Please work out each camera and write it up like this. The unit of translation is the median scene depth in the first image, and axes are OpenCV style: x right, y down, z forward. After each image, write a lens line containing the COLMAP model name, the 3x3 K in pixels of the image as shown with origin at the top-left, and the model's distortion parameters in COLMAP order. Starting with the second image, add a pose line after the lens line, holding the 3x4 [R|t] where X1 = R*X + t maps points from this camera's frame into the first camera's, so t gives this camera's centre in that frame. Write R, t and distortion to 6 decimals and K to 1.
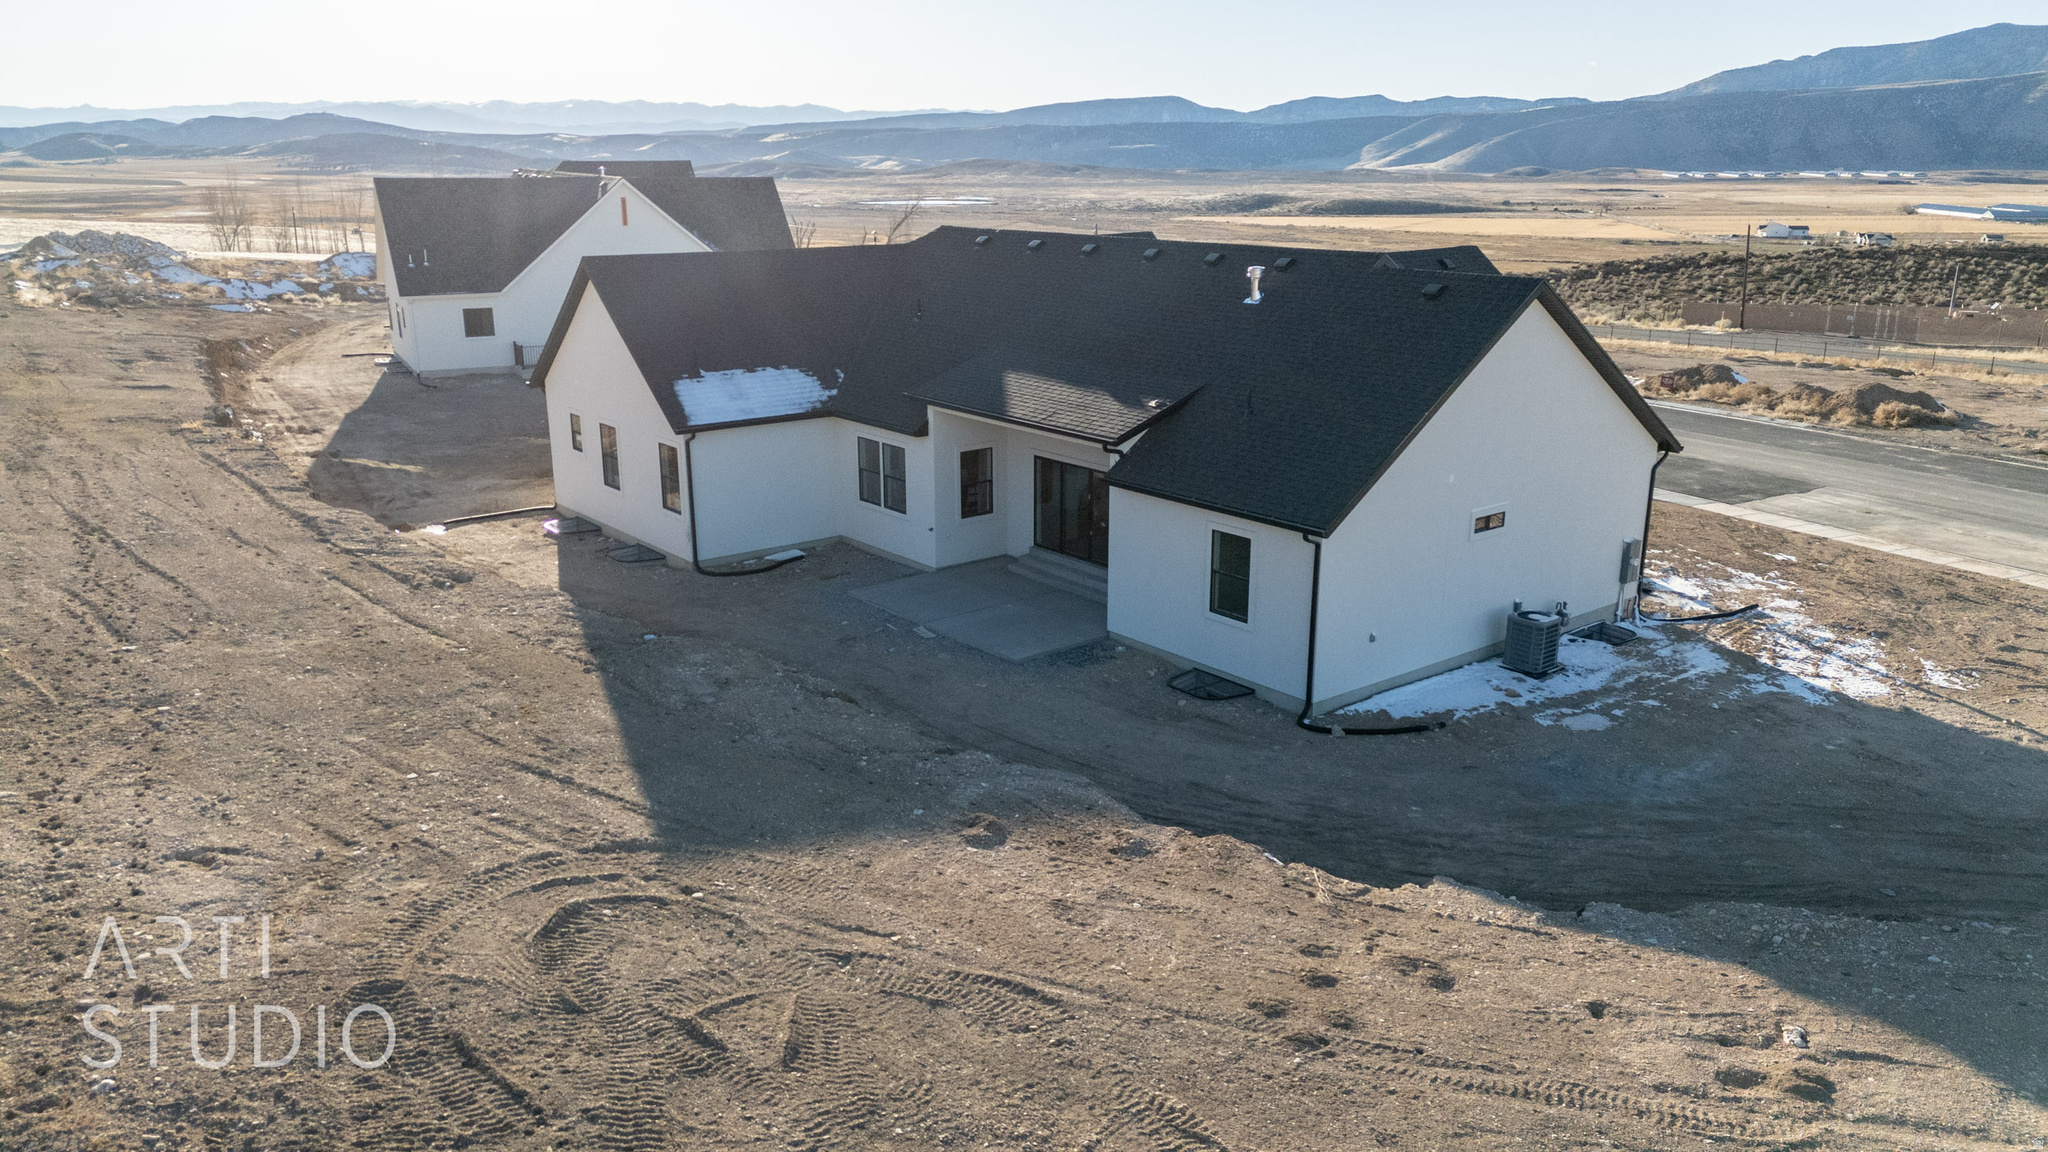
lens RADIAL K [[1494.5, 0, 1030.6], [0, 1494.5, 573.1], [0, 0, 1]] dist [0.088053, -0.079253]
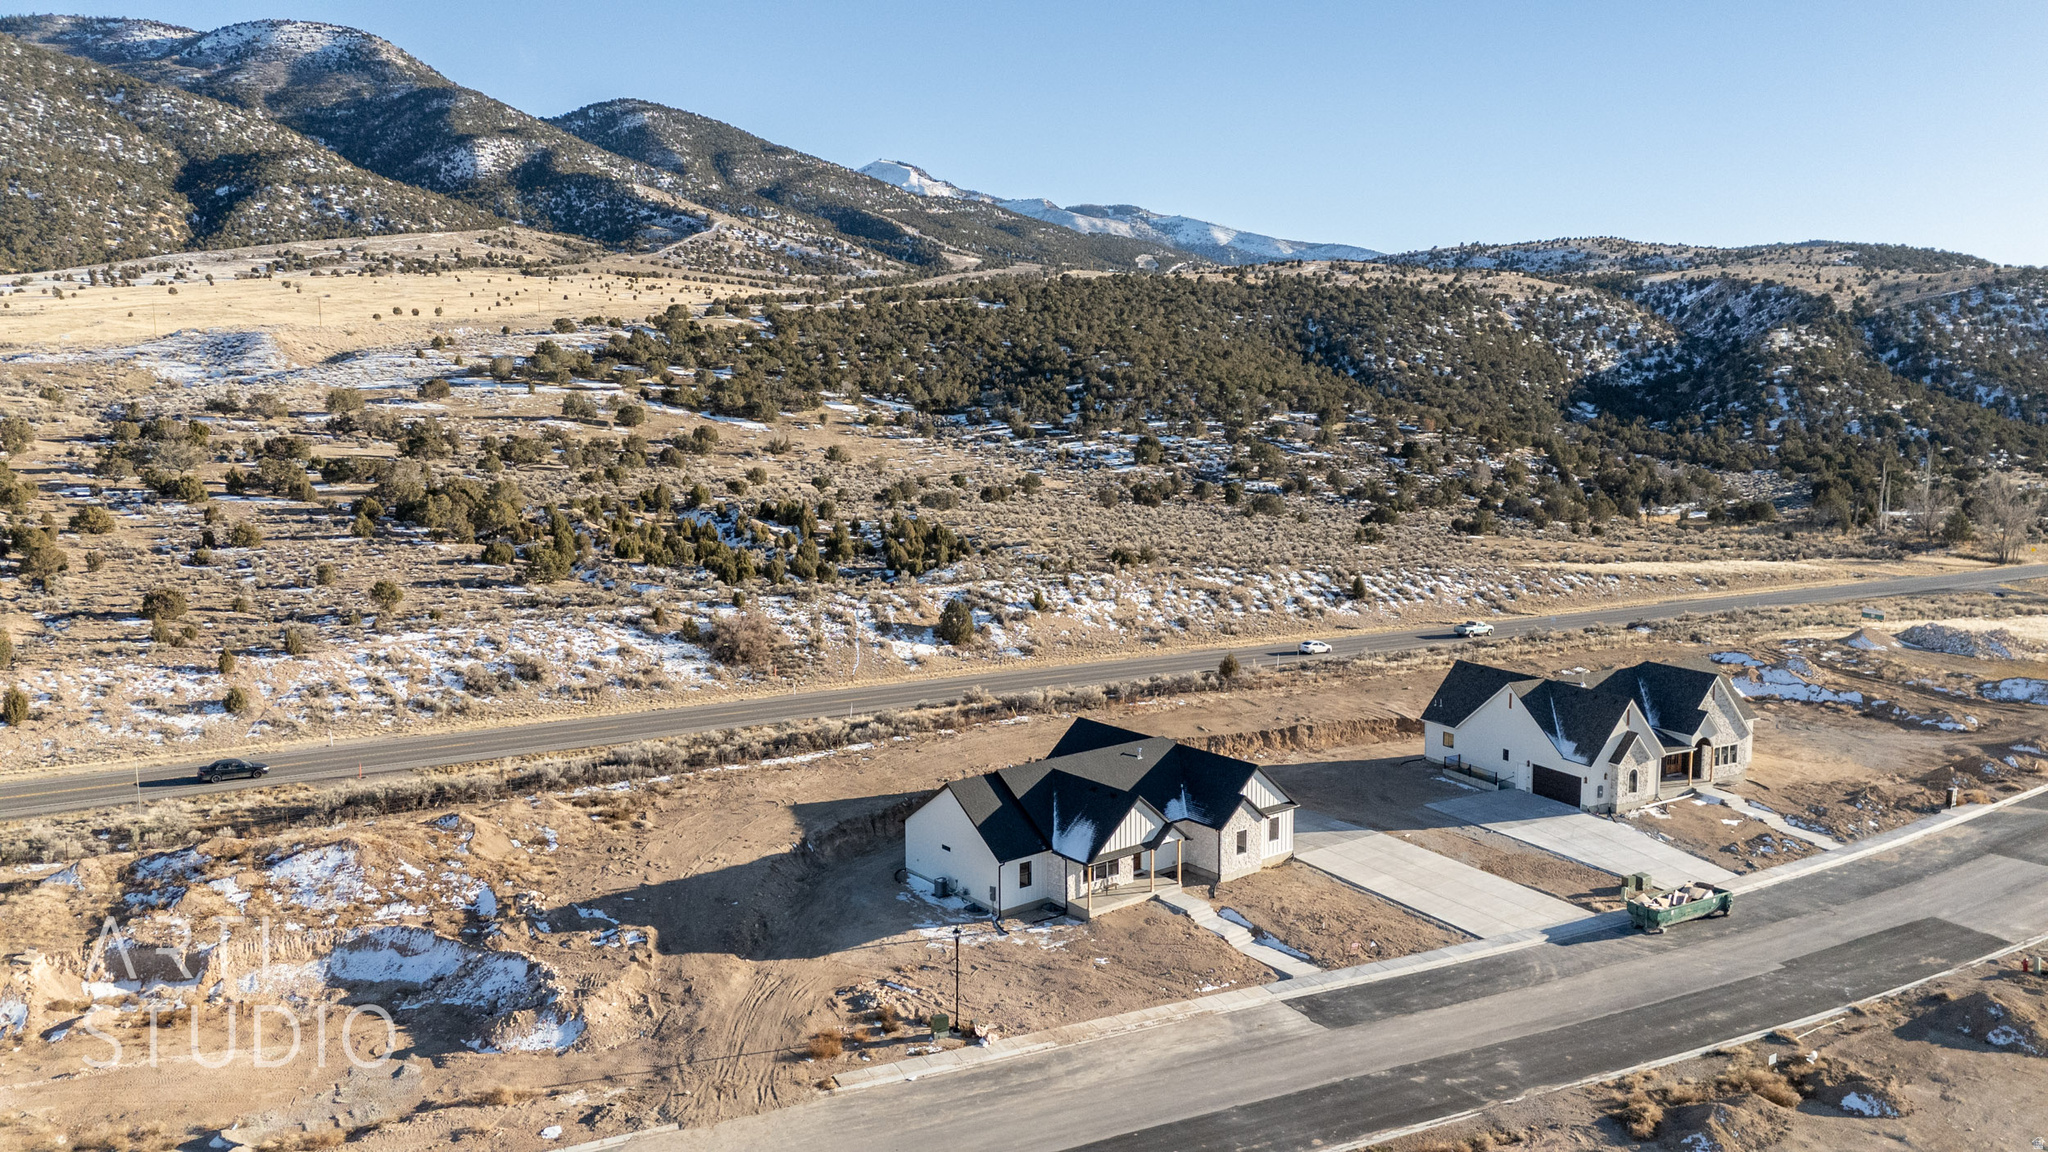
lens RADIAL K [[1494.5, 0, 1032.9], [0, 1494.5, 579.4], [0, 0, 1]] dist [0.088053, -0.079253]
pose [[-0.011757, 0.131176, -0.991289, 0.508046], [-0.269416, 0.954281, 0.129474, -0.156959], [0.962952, 0.268591, 0.024122, 0.132731]]
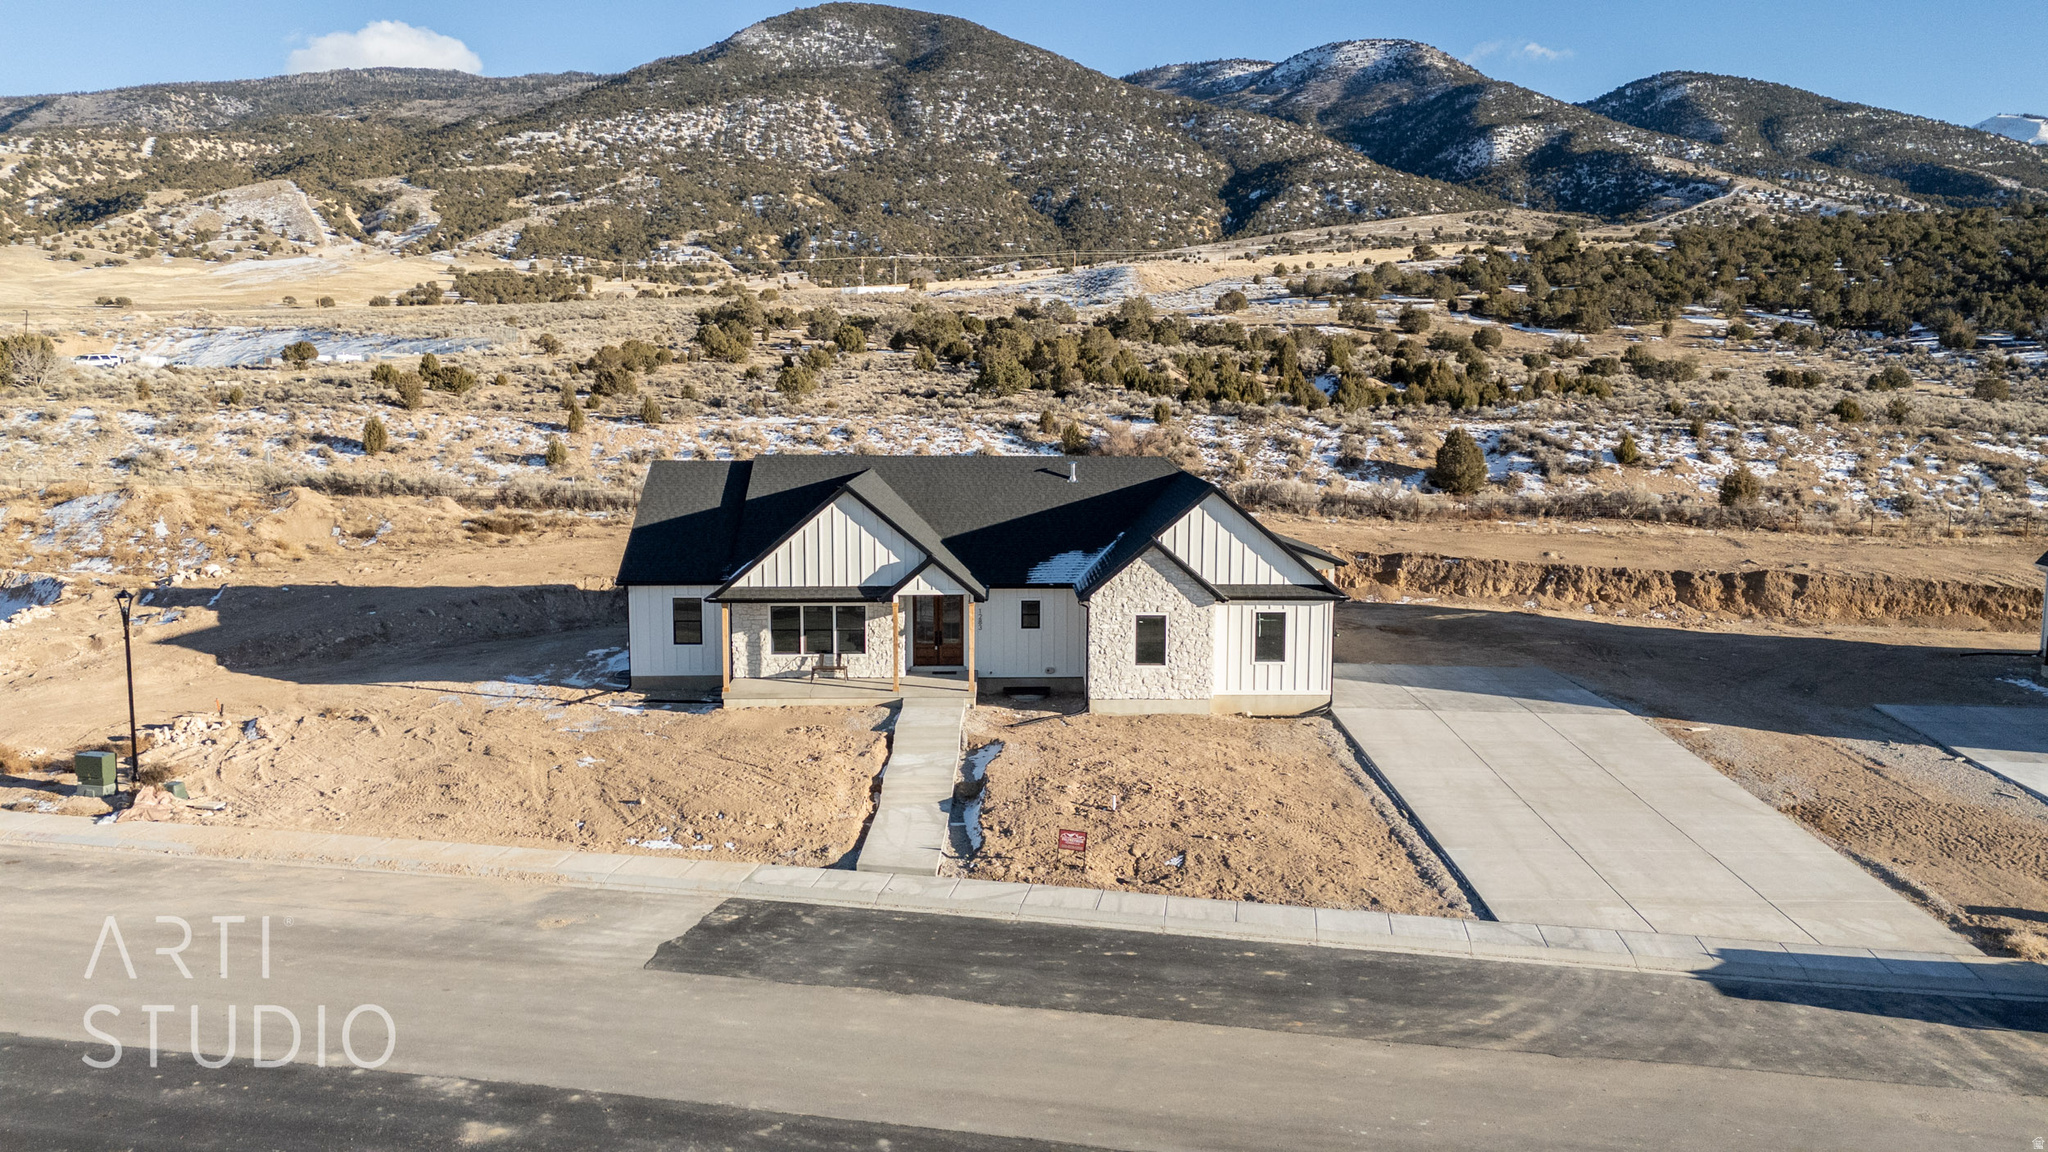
lens RADIAL K [[1494.5, 0, 1031.5], [0, 1494.5, 578.4], [0, 0, 1]] dist [0.088053, -0.079253]
pose [[-0.618384, 0.097401, -0.779817, 0.217998], [-0.219634, 0.931330, 0.290492, -0.100680], [0.754561, 0.350910, -0.554527, 0.346289]]
